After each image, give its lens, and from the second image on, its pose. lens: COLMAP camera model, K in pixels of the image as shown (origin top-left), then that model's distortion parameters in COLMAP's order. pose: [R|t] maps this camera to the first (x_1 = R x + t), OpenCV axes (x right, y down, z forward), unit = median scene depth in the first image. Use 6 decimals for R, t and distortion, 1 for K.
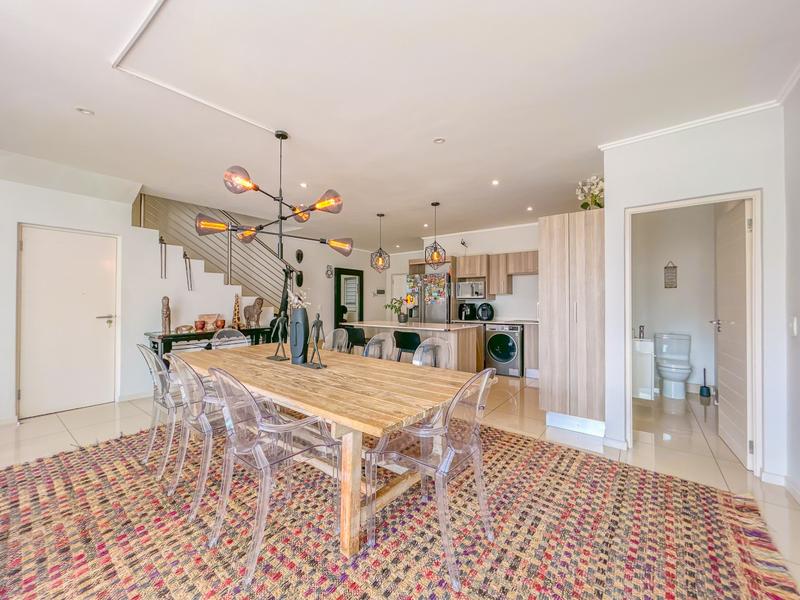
lens RADIAL K [[322.0, 0, 400.8], [0, 322.0, 298.6], [0, 0, 1]] dist [-0.002309, 0.000276]
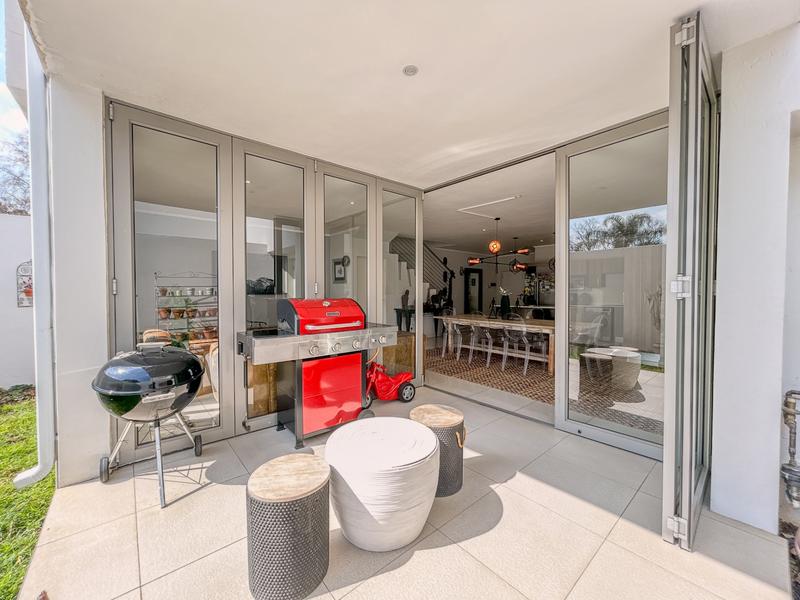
lens RADIAL K [[322.0, 0, 400.4], [0, 322.0, 299.6], [0, 0, 1]] dist [-0.002309, 0.000276]
pose [[0.977424, 0.003072, -0.211263, -0.251453], [0.004309, 0.999397, 0.034468, -0.010347], [0.211242, -0.034601, 0.976821, -0.618475]]
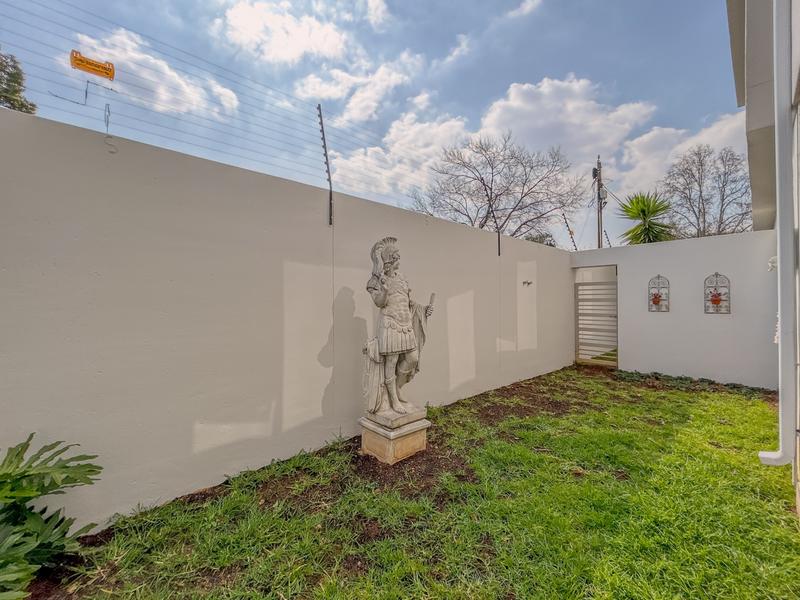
lens RADIAL K [[322.0, 0, 394.5], [0, 322.0, 302.2], [0, 0, 1]] dist [-0.002309, 0.000276]
pose [[-0.194518, -0.002630, -0.980896, -0.232045], [0.010284, 0.999936, -0.004721, -0.006261], [0.980845, -0.011006, -0.194478, -0.760432]]
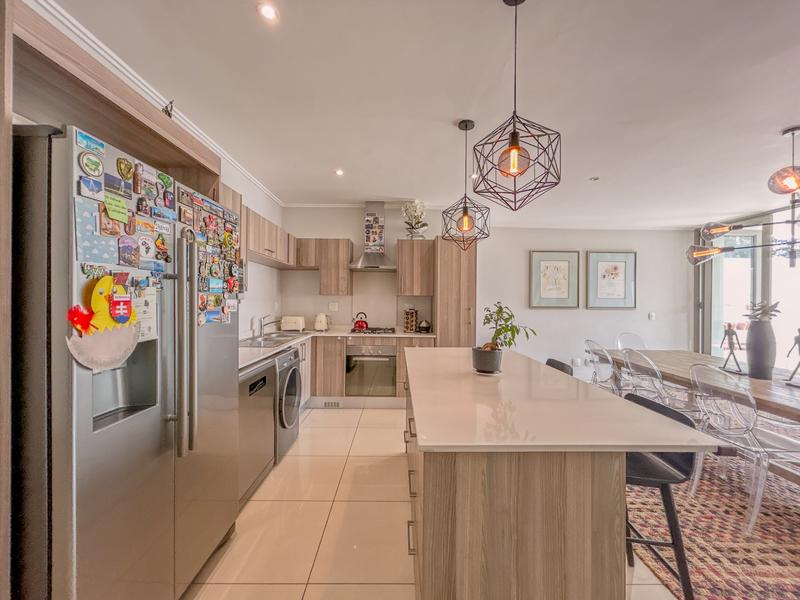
lens RADIAL K [[322.0, 0, 398.1], [0, 322.0, 298.3], [0, 0, 1]] dist [-0.002309, 0.000276]
pose [[-0.605473, -0.003016, 0.795860, -0.190983], [-0.019475, 0.999750, -0.011027, -0.002863], [-0.795628, -0.022176, -0.605380, 1.087799]]
